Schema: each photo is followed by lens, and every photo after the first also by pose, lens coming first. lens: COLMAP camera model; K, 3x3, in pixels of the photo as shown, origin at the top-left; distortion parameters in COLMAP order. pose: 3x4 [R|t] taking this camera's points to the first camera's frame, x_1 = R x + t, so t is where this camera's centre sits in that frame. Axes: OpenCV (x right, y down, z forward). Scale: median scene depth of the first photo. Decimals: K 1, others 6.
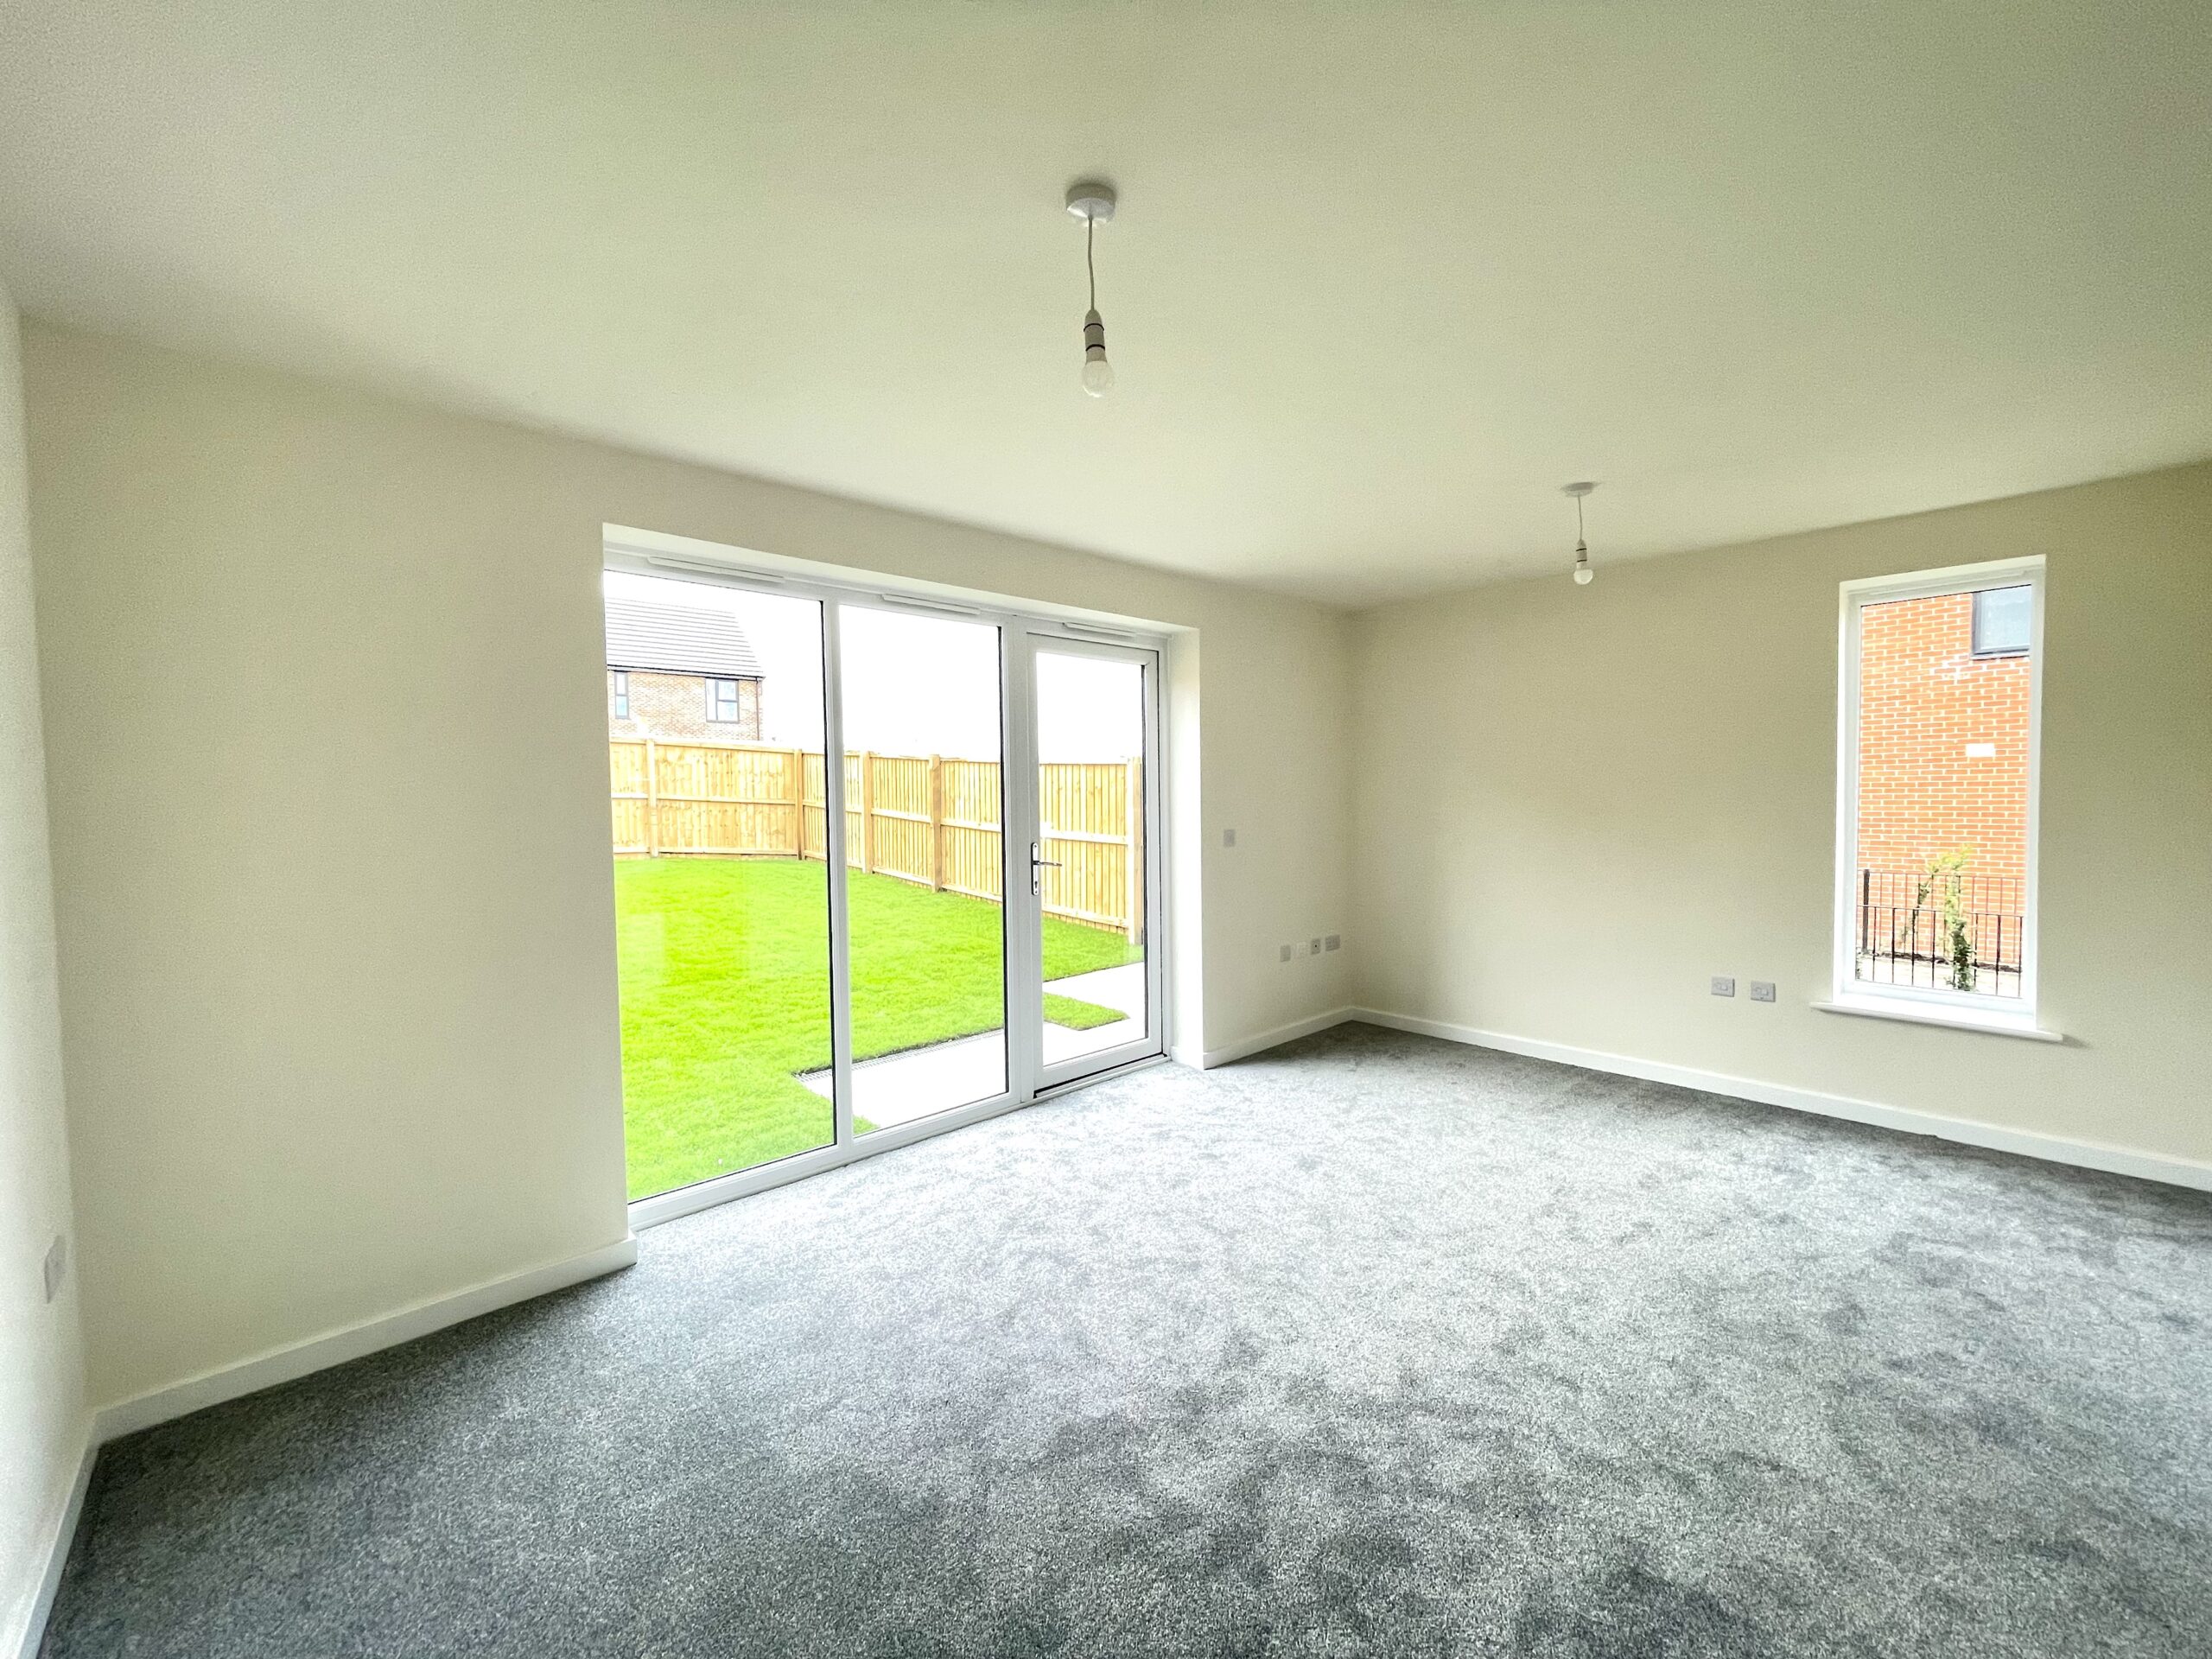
lens RADIAL K [[900.1, 0, 1106.0], [0, 900.1, 829.5], [0, 0, 1]] dist [0.000457, 0.000508]
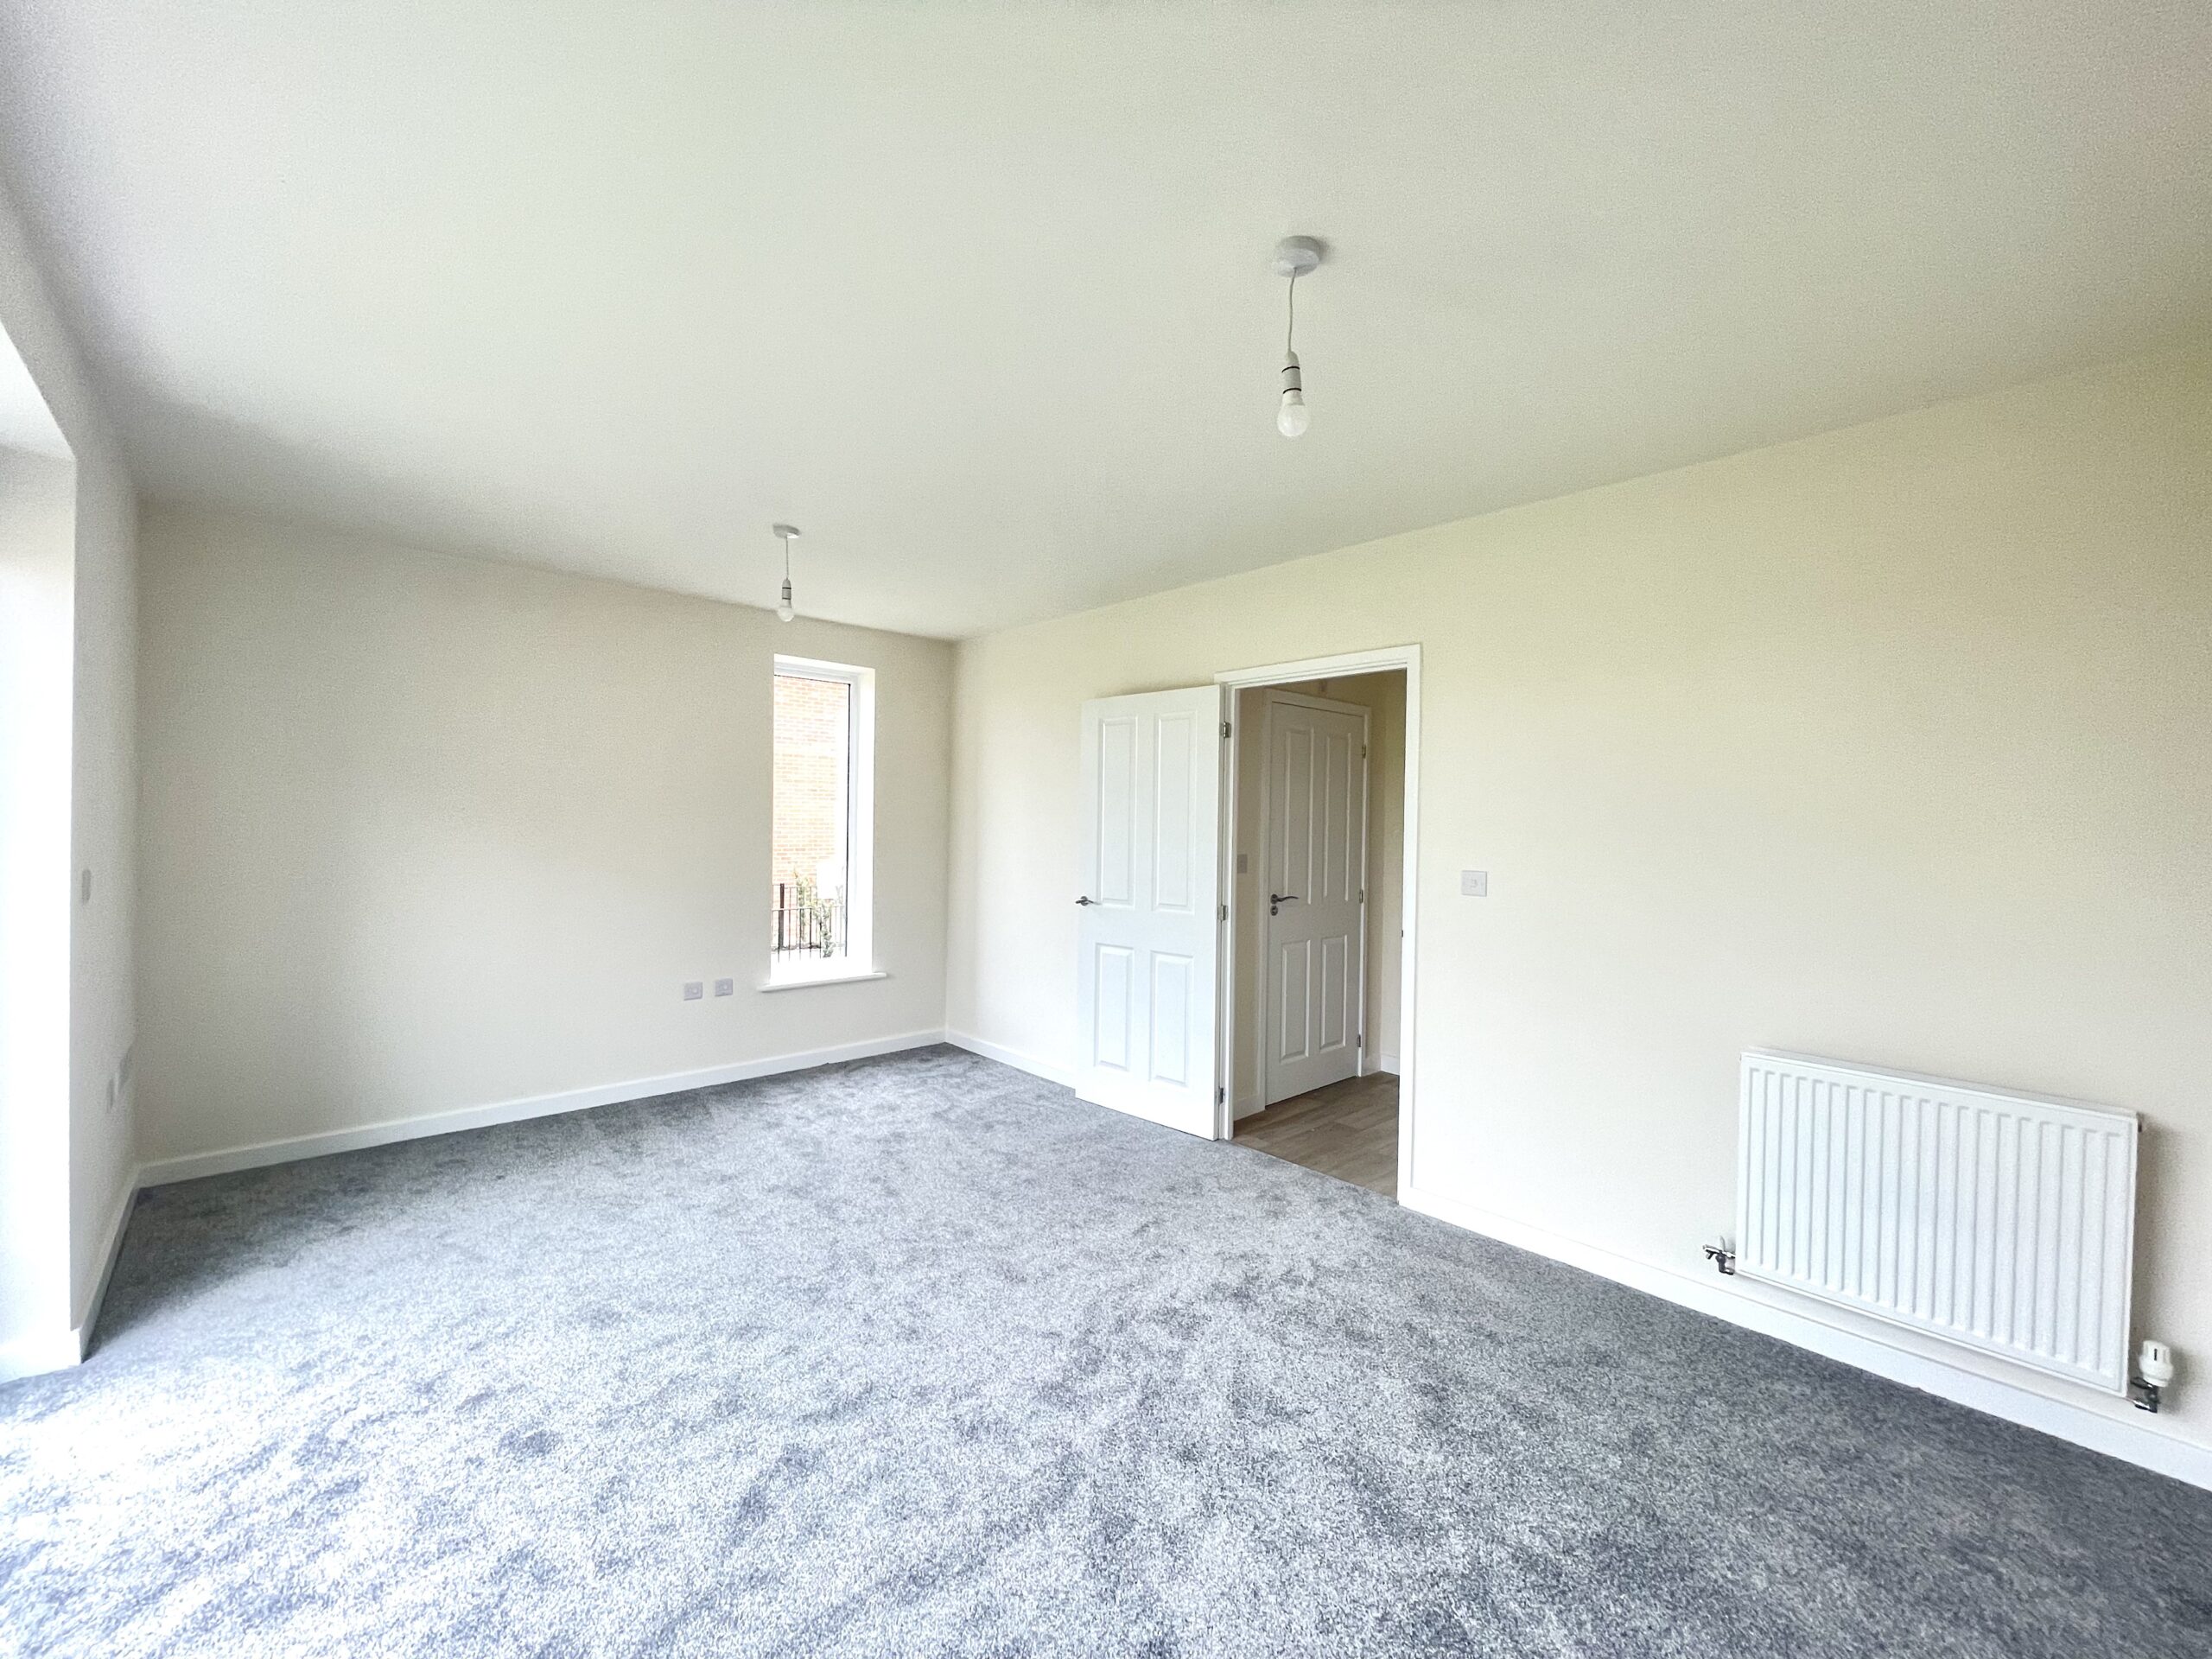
lens RADIAL K [[900.1, 0, 1106.0], [0, 900.1, 829.5], [0, 0, 1]] dist [0.000457, 0.000508]
pose [[-0.002331, 0.005534, 0.999982, -0.478777], [0.023830, 0.999701, -0.005477, -0.004919], [-0.999713, 0.023817, -0.002462, 0.560809]]
